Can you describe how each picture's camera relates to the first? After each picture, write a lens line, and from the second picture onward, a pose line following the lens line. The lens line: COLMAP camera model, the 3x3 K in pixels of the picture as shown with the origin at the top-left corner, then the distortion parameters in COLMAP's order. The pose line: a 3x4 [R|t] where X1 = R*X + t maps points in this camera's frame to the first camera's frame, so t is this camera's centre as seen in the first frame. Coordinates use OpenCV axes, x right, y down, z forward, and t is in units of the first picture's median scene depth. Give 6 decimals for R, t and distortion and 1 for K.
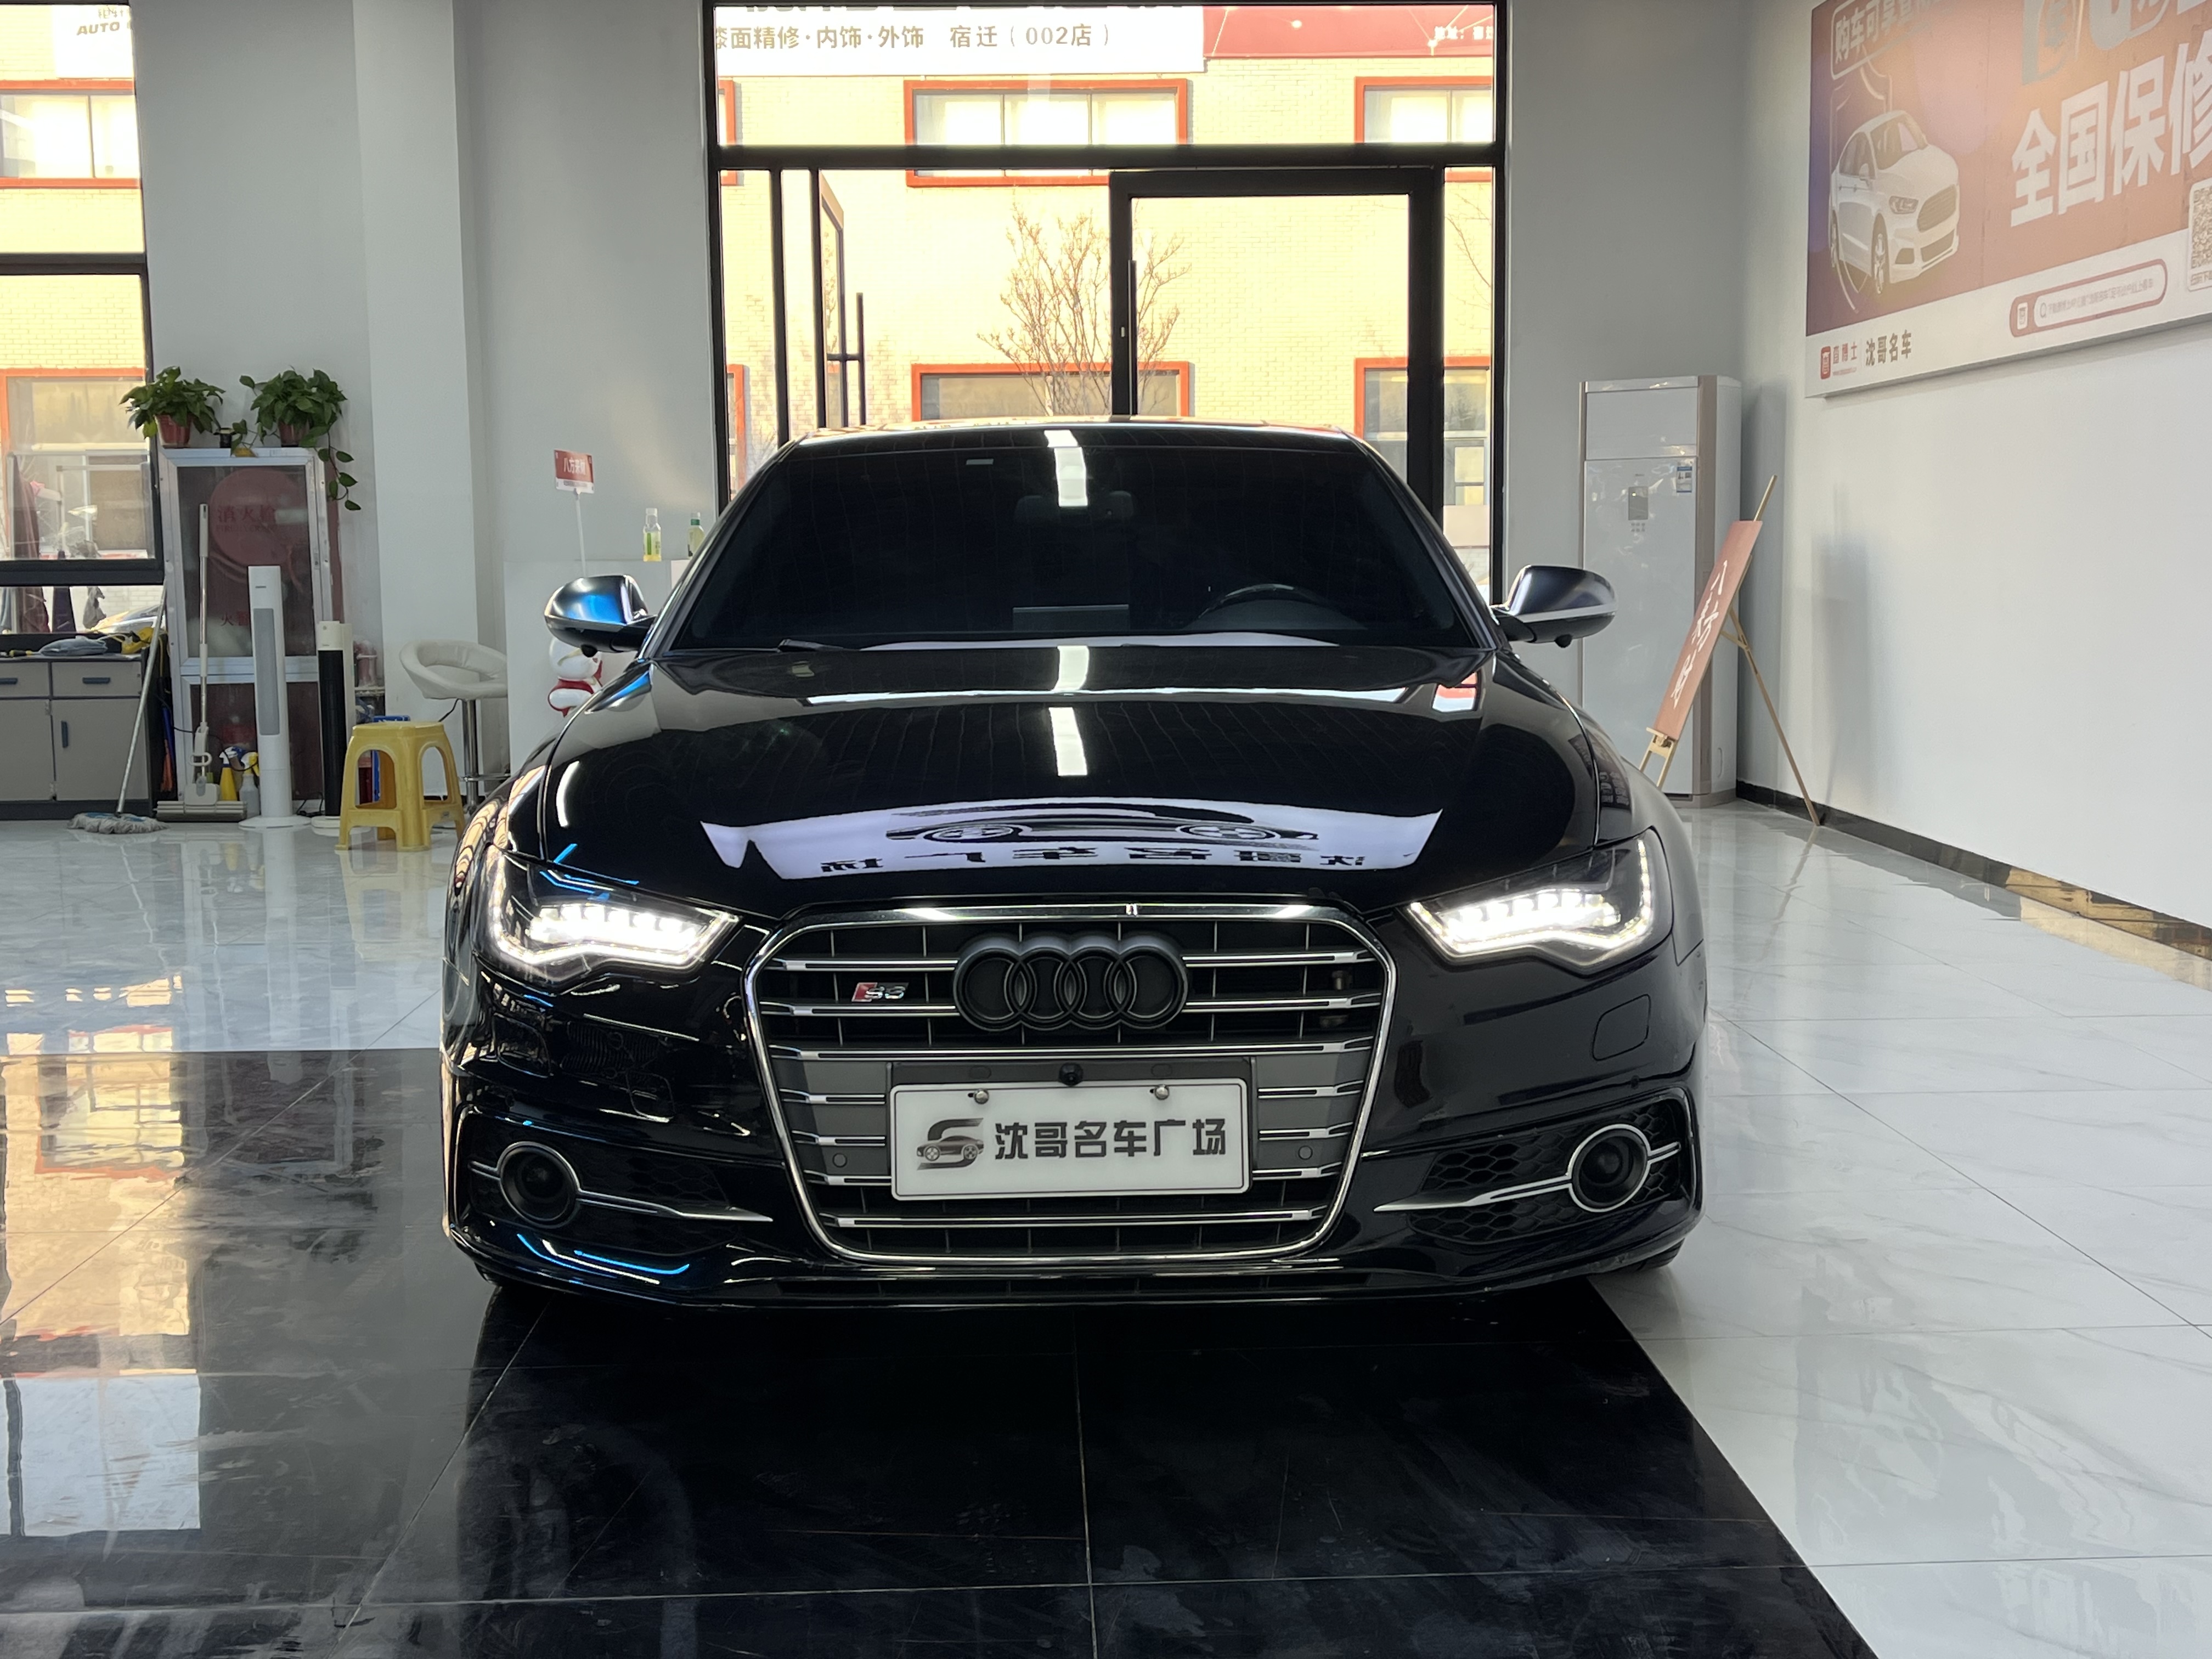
lens RADIAL K [[2564.1, 0, 1118.3], [0, 2564.1, 771.5], [0, 0, 1]] dist [0.070521, 0.000000]
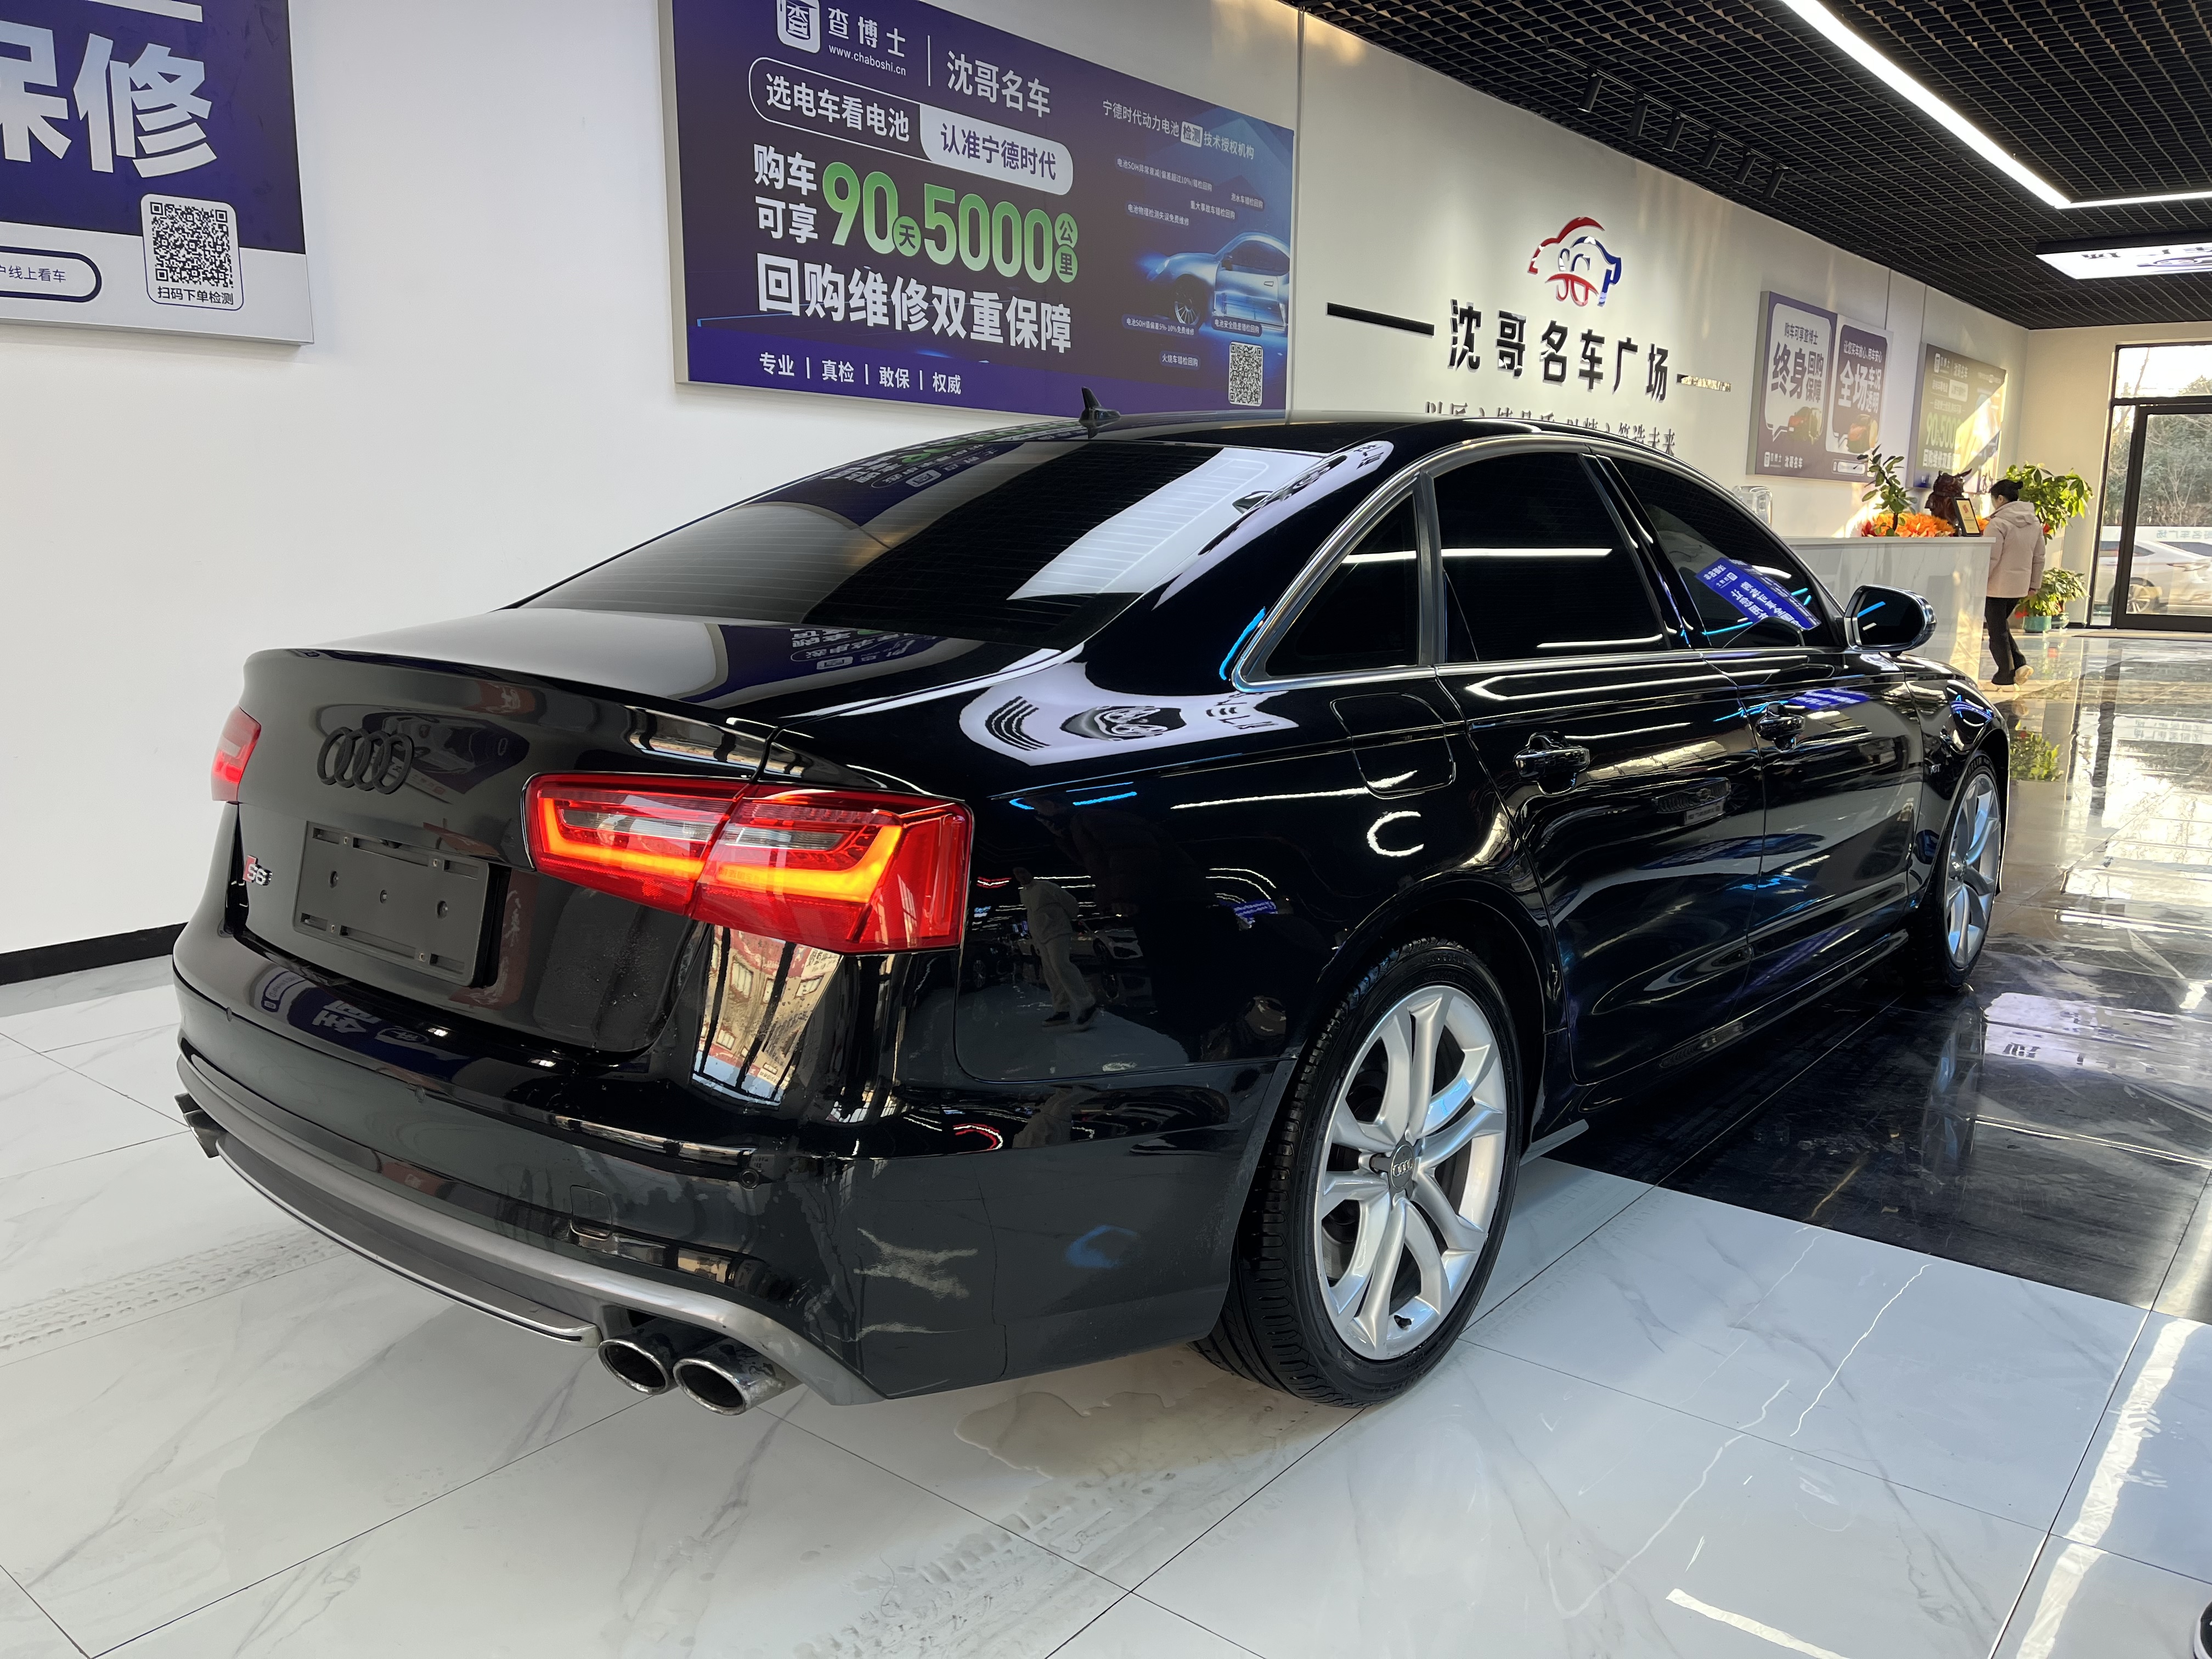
lens RADIAL K [[1663.3, 0, 1120.1], [0, 1663.3, 822.6], [0, 0, 1]] dist [0.081925, -0.106270]
pose [[-0.761725, -0.105614, 0.639234, -0.286277], [0.058427, 0.971407, 0.230118, -0.109044], [-0.645260, 0.212635, -0.733775, 1.183660]]
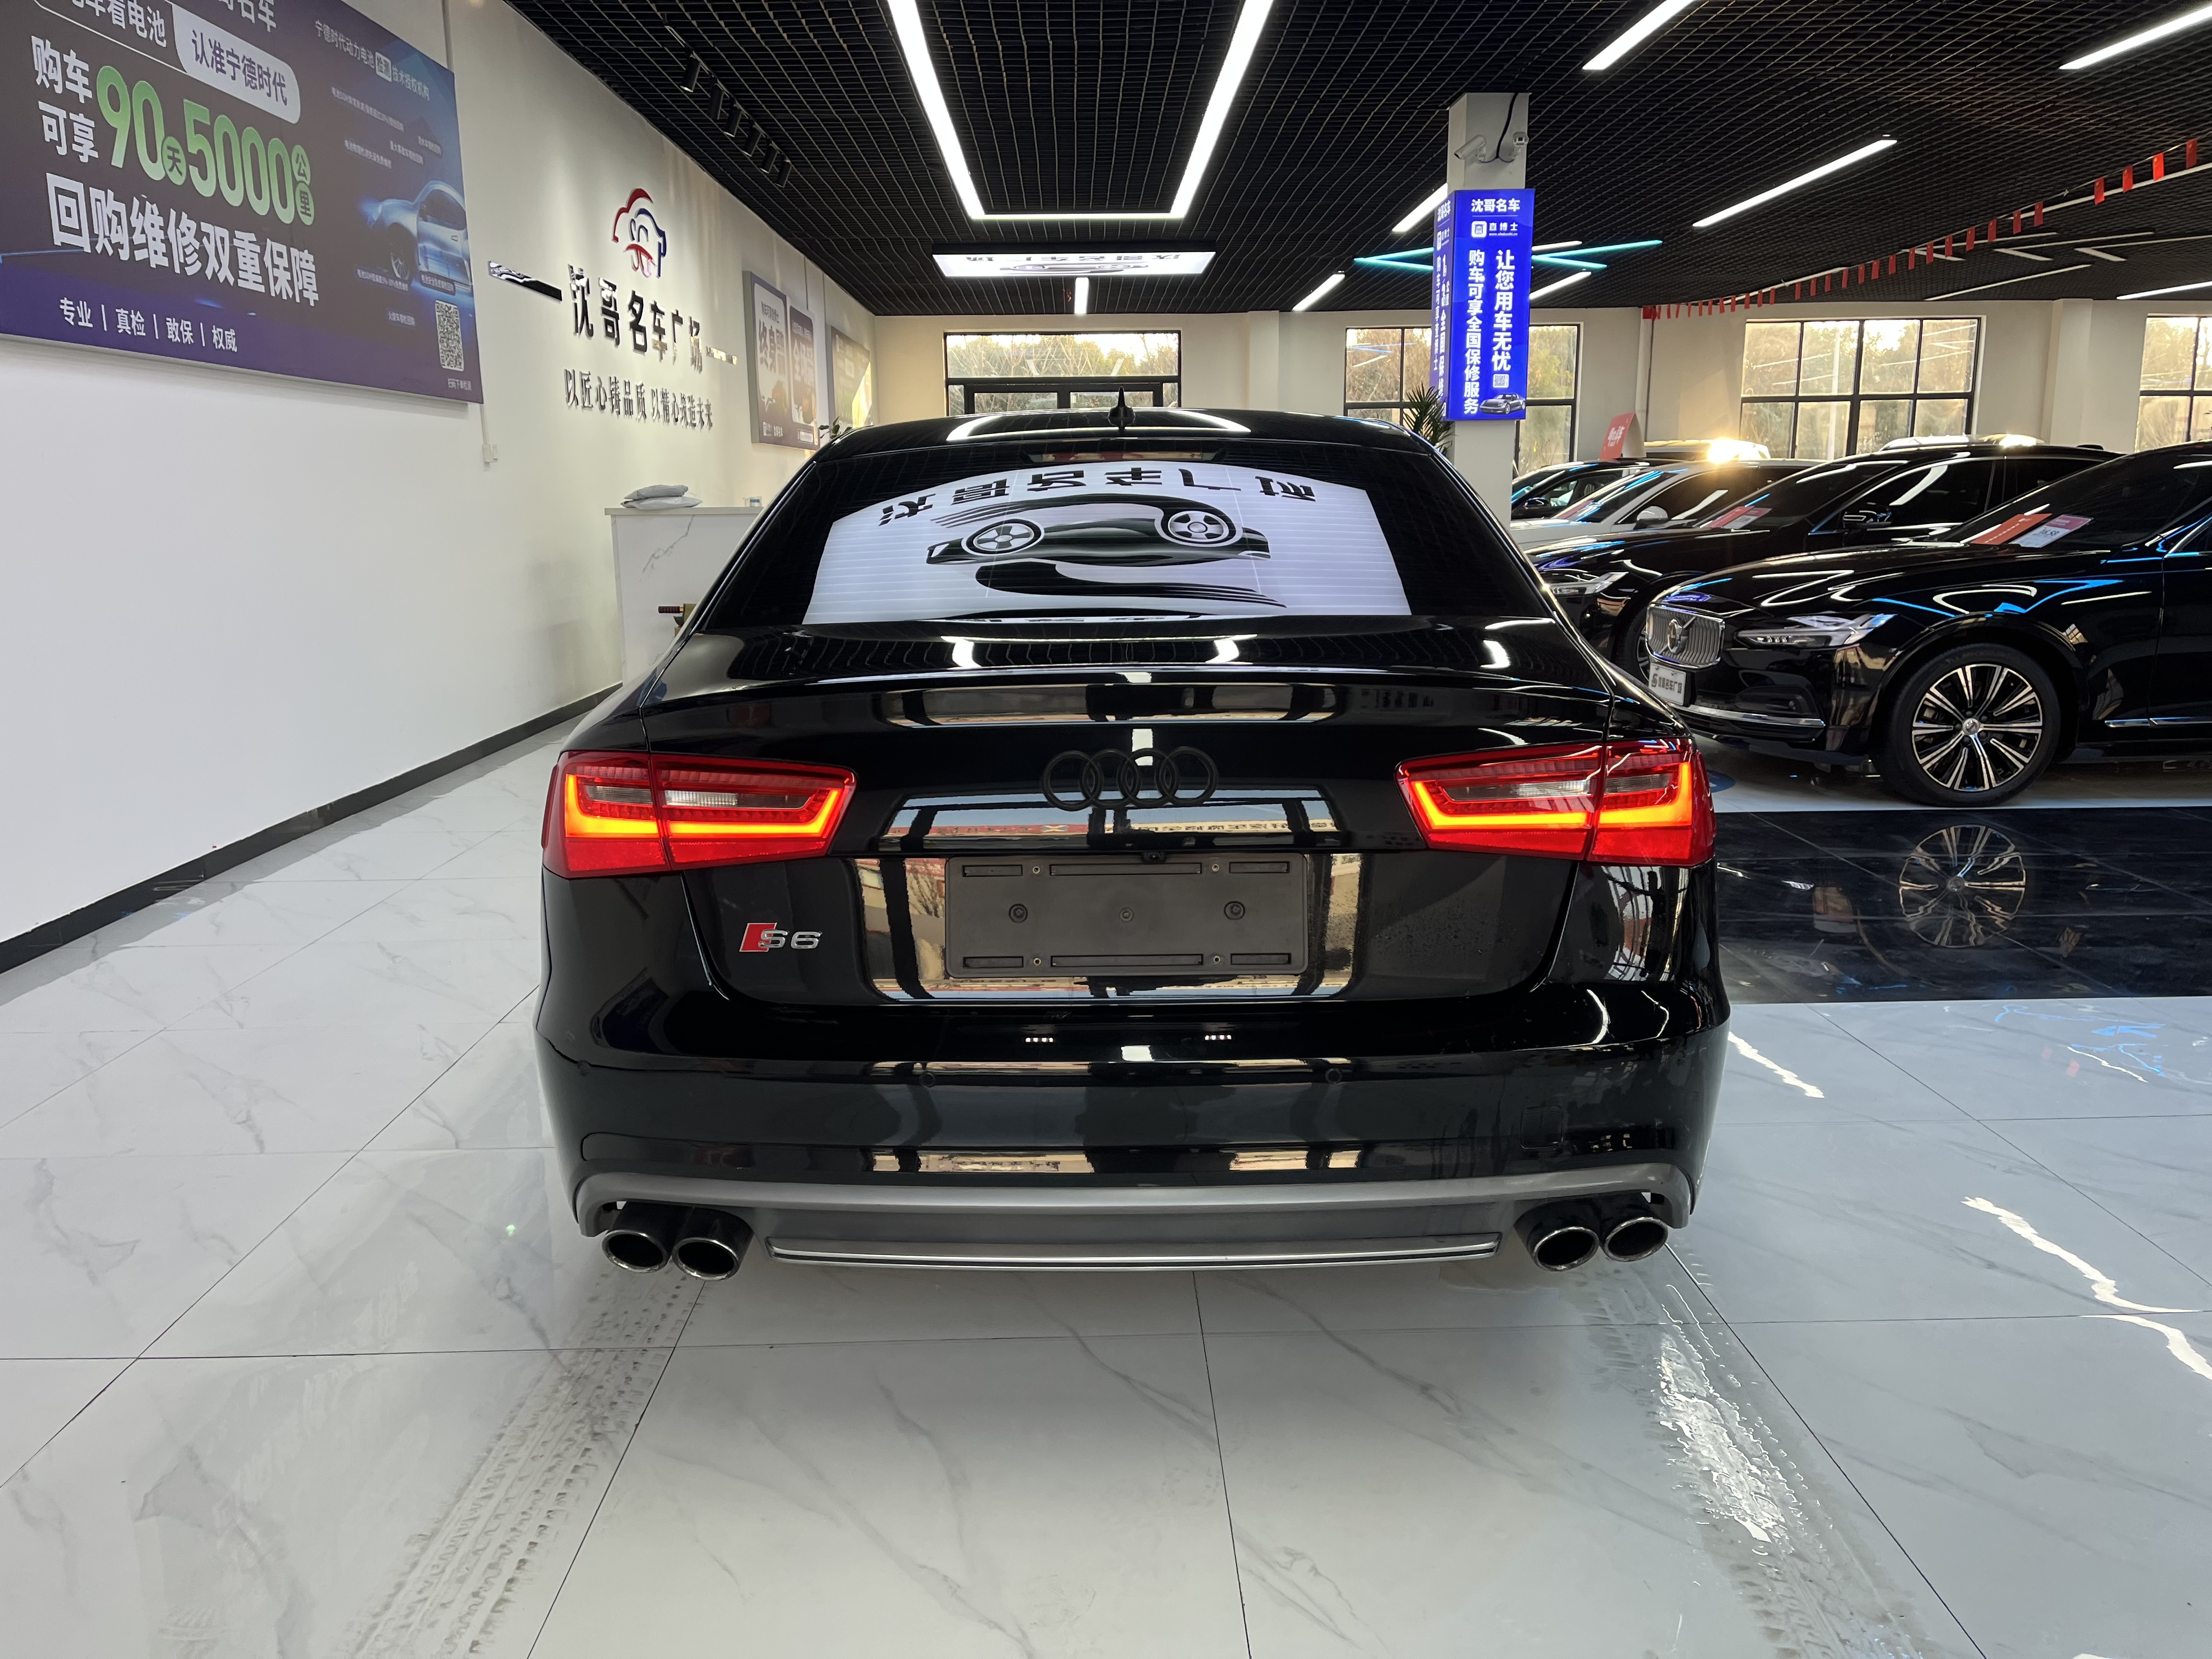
lens RADIAL K [[1663.3, 0, 1105.6], [0, 1663.3, 831.8], [0, 0, 1]] dist [0.081925, -0.106270]
pose [[-0.999645, 0.019944, 0.017652, -0.017447], [0.024166, 0.957823, 0.286339, -0.132819], [-0.011197, 0.286664, -0.957966, 1.323046]]
